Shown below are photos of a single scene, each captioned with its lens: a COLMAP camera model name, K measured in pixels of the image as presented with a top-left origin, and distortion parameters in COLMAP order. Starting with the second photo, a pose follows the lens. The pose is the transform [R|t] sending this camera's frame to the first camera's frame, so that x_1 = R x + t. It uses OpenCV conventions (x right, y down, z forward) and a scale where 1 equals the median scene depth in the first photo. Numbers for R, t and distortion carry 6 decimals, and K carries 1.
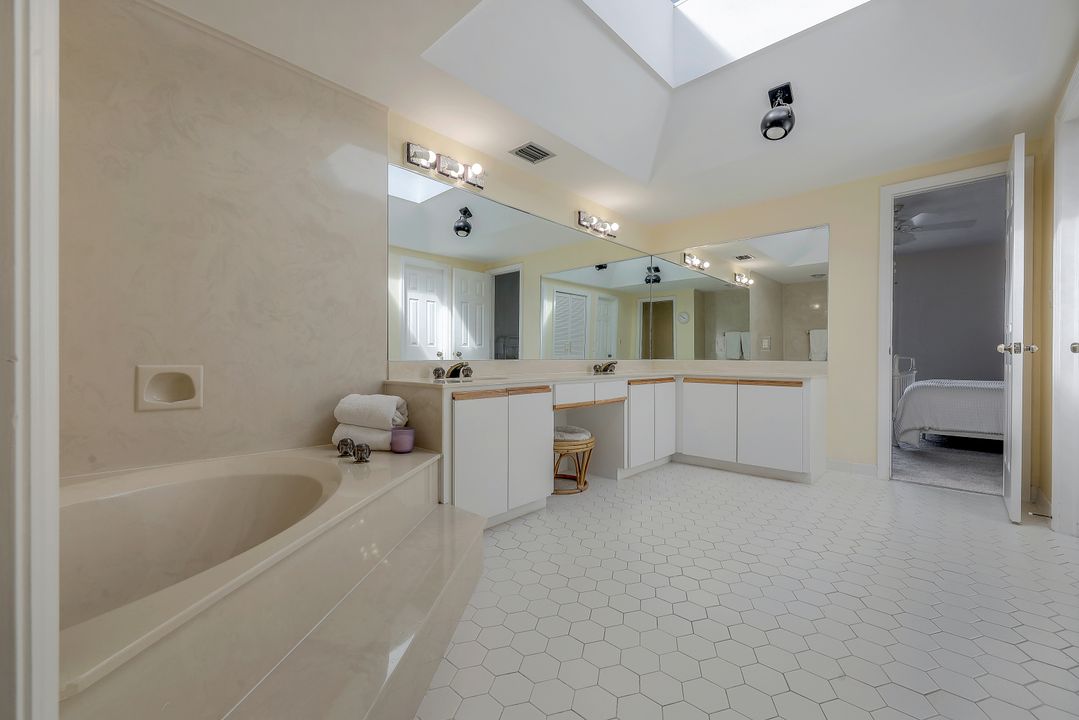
lens RADIAL K [[439.6, 0, 539.5], [0, 439.6, 360.0], [0, 0, 1]] dist [-0.001381, -0.000381]
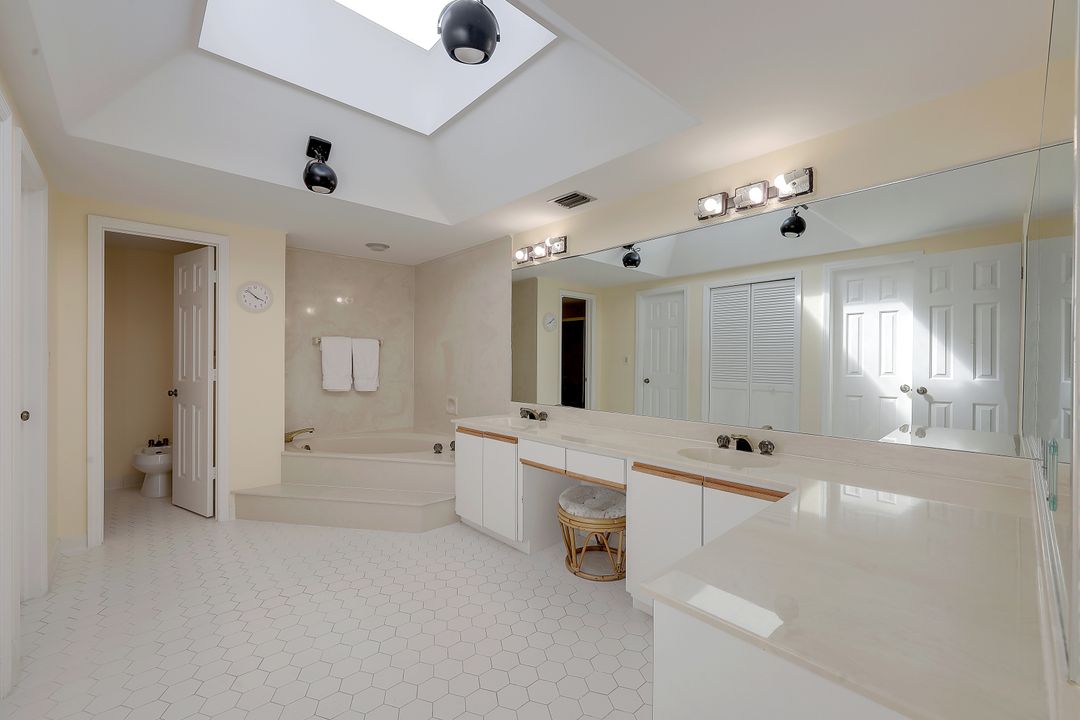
lens RADIAL K [[440.0, 0, 540.0], [0, 440.0, 360.0], [0, 0, 1]] dist [-0.001381, -0.000381]
pose [[-0.070454, -0.000295, -0.997515, 0.498882], [0.003377, 0.999994, -0.000534, -0.060750], [0.997509, -0.003406, -0.070453, 0.518881]]
